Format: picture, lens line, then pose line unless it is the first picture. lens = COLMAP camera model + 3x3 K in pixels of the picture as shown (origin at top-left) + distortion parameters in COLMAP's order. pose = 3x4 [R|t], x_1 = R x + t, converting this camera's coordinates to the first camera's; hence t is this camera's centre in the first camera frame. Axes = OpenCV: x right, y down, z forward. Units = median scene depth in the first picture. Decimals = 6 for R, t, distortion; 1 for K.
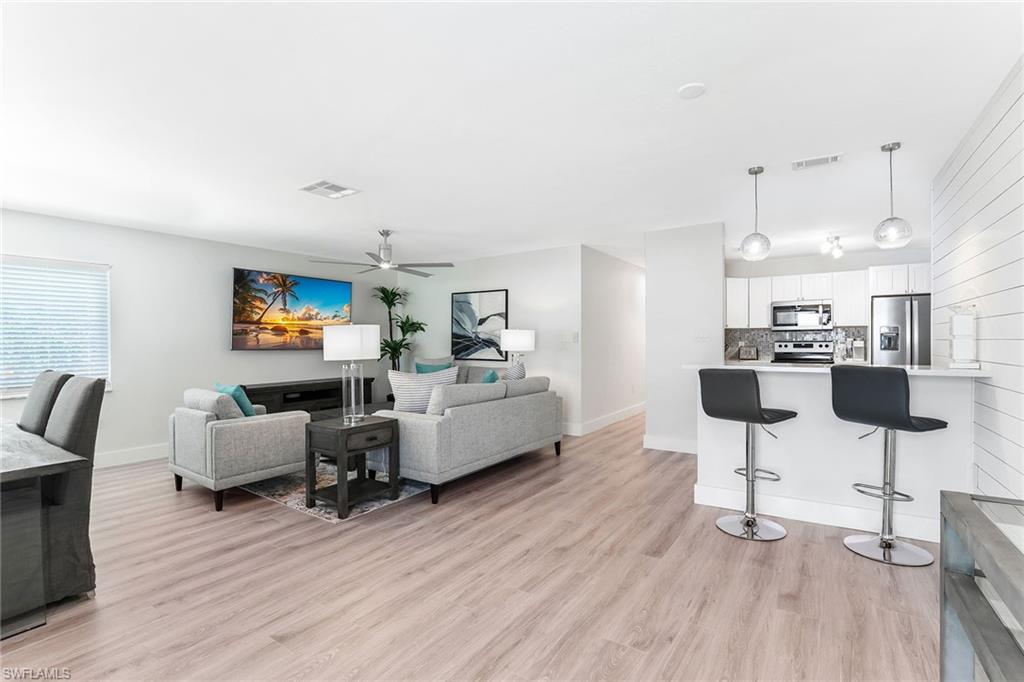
lens RADIAL K [[482.6, 0, 513.4], [0, 482.6, 344.0], [0, 0, 1]] dist [-0.038665, 0.000729]
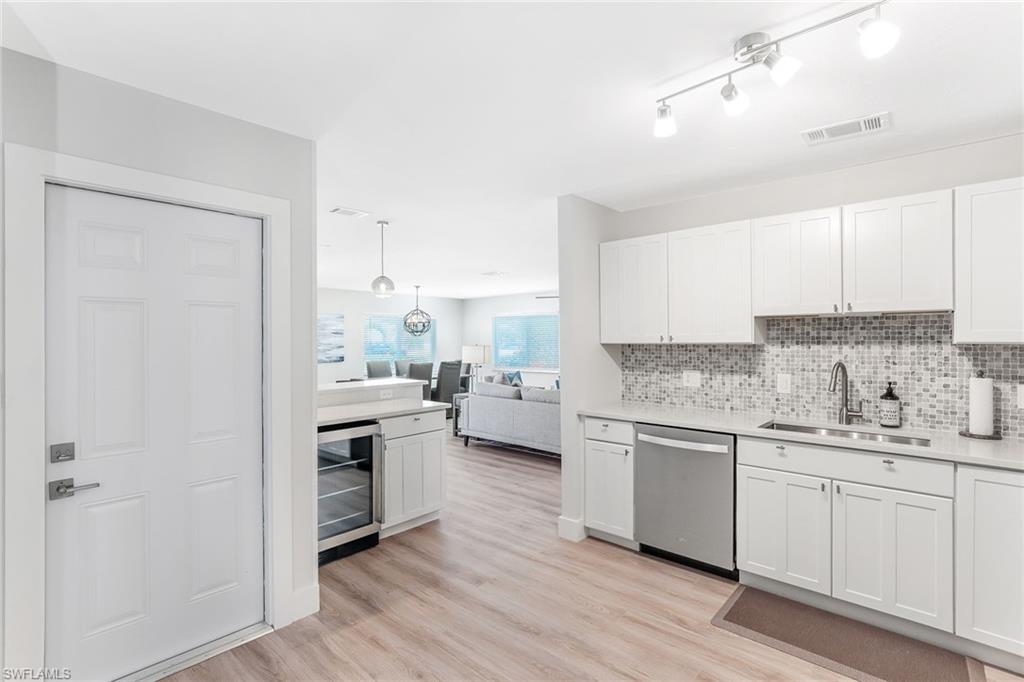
lens RADIAL K [[478.2, 0, 512.6], [0, 478.2, 334.7], [0, 0, 1]] dist [-0.018461, -0.000191]
pose [[-0.162147, -0.005290, -0.986753, 2.216875], [-0.002304, 0.999985, -0.004982, -0.107254], [0.986764, 0.001466, -0.162156, 2.042097]]
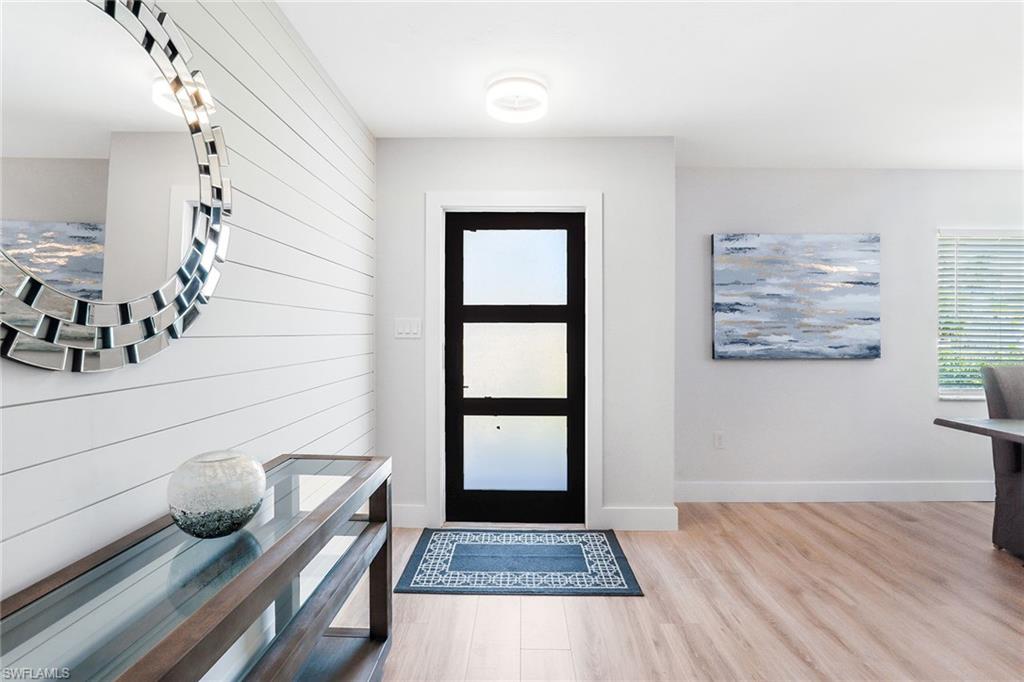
lens RADIAL K [[478.2, 0, 512.6], [0, 478.2, 334.7], [0, 0, 1]] dist [-0.018461, -0.000191]
pose [[-0.838593, 0.005806, -0.544727, 0.434985], [-0.002871, 0.999882, 0.015077, -0.005682], [0.544750, 0.014207, -0.838478, 0.737674]]
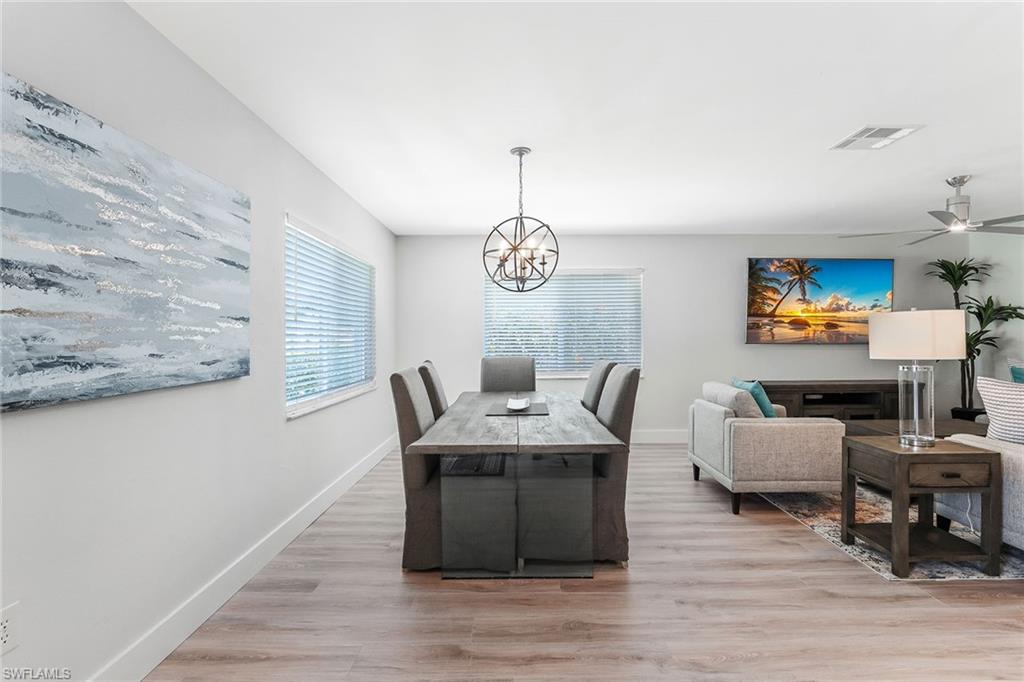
lens RADIAL K [[478.2, 0, 512.6], [0, 478.2, 334.7], [0, 0, 1]] dist [-0.018461, -0.000191]
pose [[0.561099, -0.004205, -0.827738, -0.085452], [-0.003139, 0.999969, -0.007209, 0.002439], [0.827743, 0.006643, 0.561069, 0.095673]]
